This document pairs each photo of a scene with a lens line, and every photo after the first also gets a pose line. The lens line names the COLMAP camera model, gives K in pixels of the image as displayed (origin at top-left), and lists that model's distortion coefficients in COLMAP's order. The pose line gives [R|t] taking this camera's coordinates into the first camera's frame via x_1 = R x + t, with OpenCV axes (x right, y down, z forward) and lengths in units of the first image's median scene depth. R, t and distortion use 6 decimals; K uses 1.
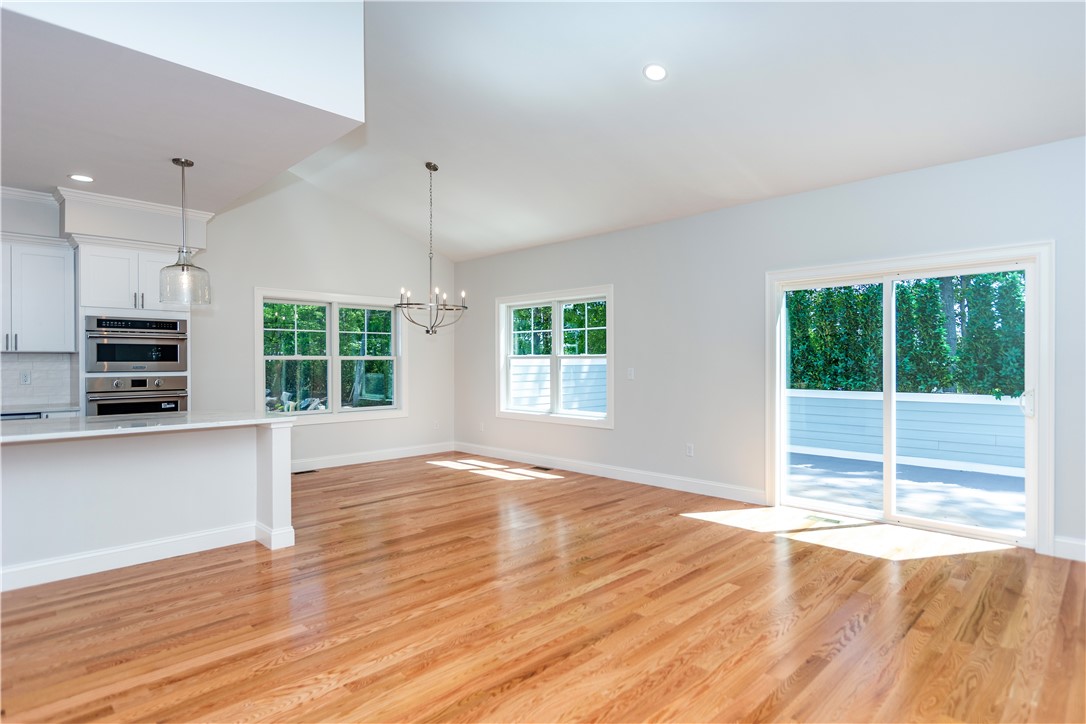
lens RADIAL K [[597.0, 0, 541.0], [0, 597.0, 360.7], [0, 0, 1]] dist [0.002643, 0.000561]
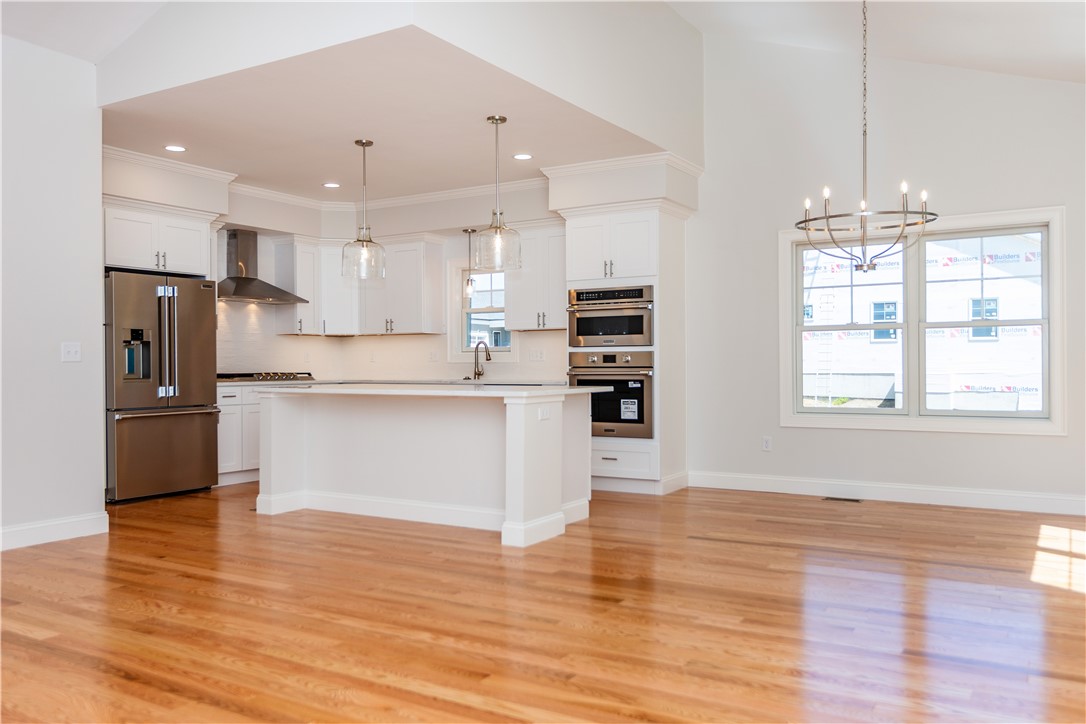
lens RADIAL K [[859.3, 0, 543.3], [0, 859.3, 364.3], [0, 0, 1]] dist [-0.006805, -0.001300]
pose [[0.229103, 0.000313, -0.973402, 0.618922], [0.004289, 0.999990, 0.001331, 0.046236], [0.973393, -0.004480, 0.229100, 0.630275]]
